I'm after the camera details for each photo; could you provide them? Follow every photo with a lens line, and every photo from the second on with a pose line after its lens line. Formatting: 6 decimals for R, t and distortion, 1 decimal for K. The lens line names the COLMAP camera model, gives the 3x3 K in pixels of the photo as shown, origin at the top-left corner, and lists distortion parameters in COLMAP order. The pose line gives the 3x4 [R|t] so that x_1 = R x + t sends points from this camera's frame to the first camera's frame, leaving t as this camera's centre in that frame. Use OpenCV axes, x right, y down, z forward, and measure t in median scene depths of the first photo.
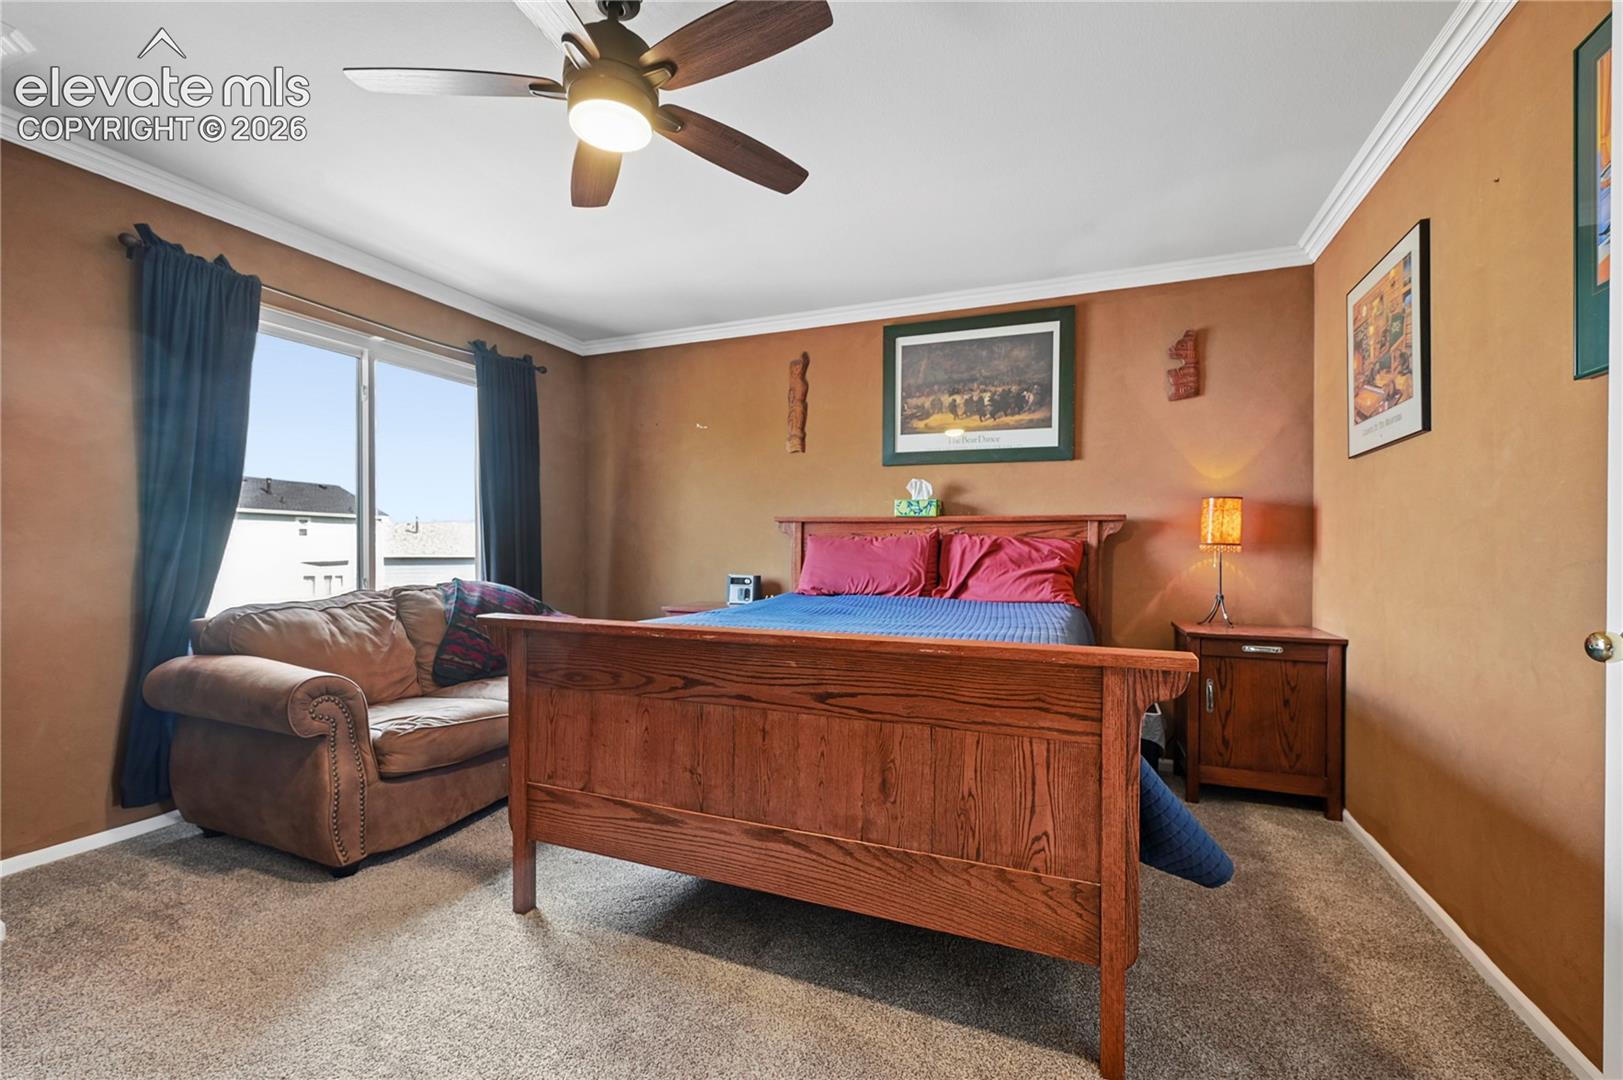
lens RADIAL K [[672.5, 0, 811.0], [0, 672.5, 547.6], [0, 0, 1]] dist [-0.000139, -0.000216]
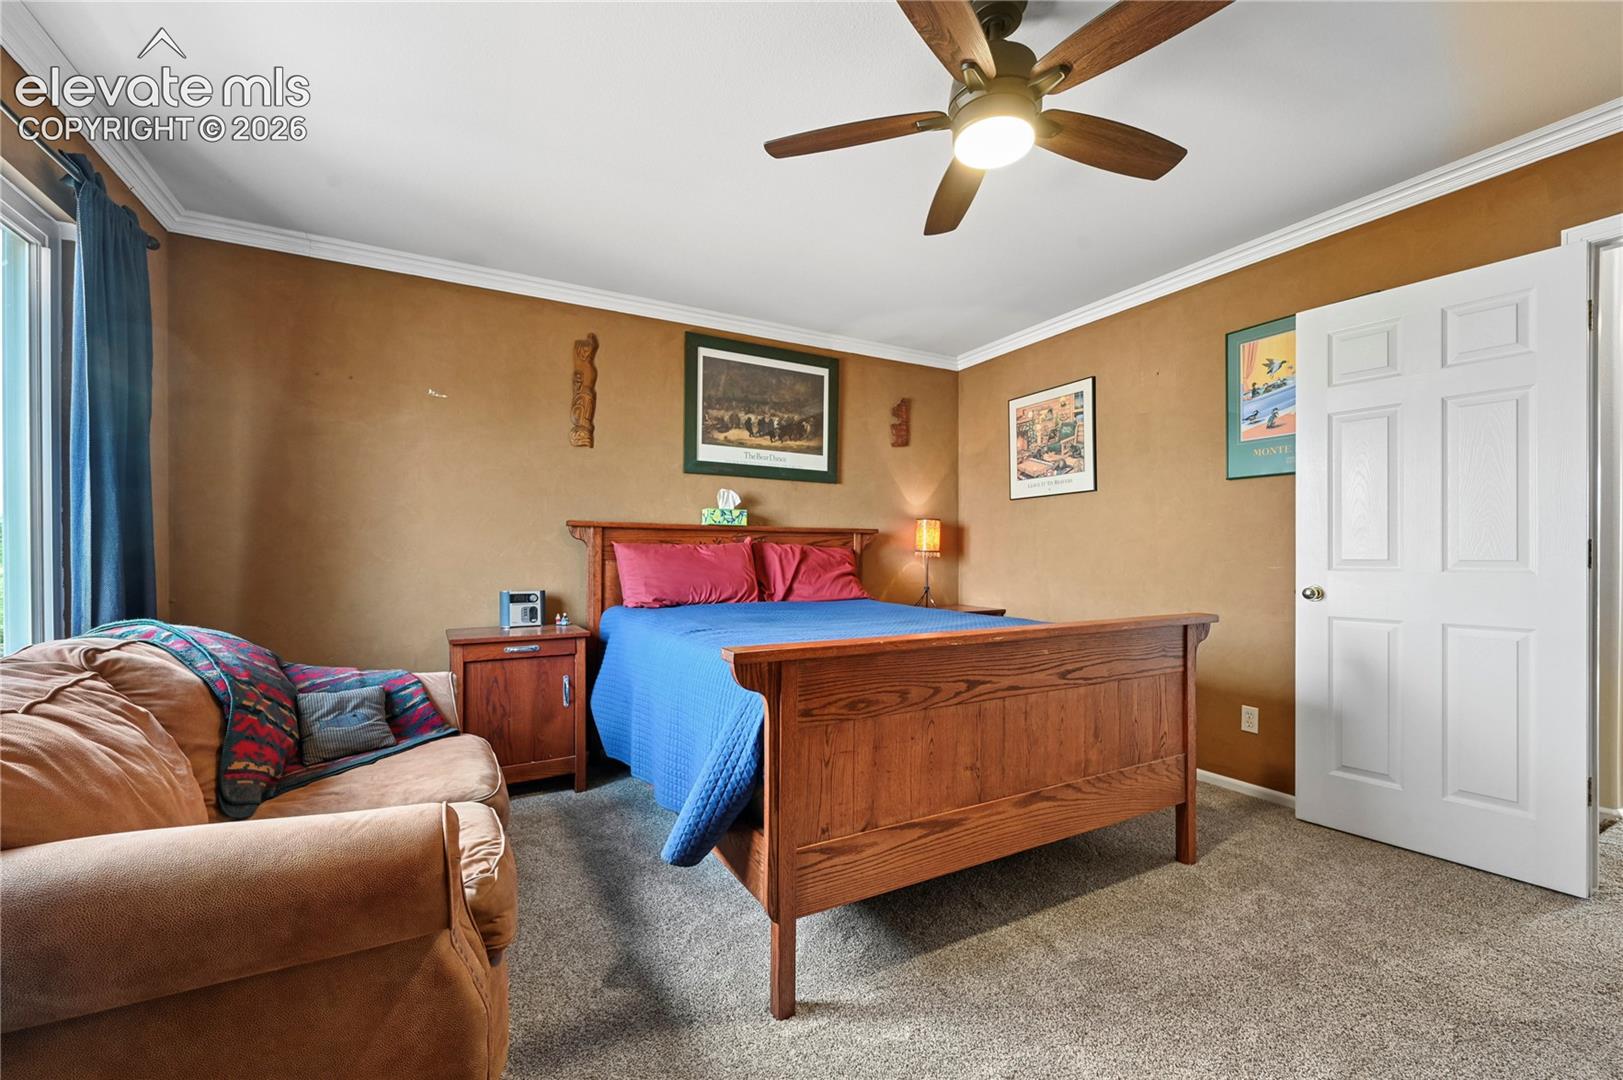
lens RADIAL K [[655.4, 0, 817.5], [0, 655.4, 552.1], [0, 0, 1]] dist [0.000920, 0.000053]
pose [[0.626849, -0.003236, 0.779134, -0.579493], [0.004385, 0.999990, 0.000625, -0.005200], [-0.779128, 0.003025, 0.626857, 0.274999]]
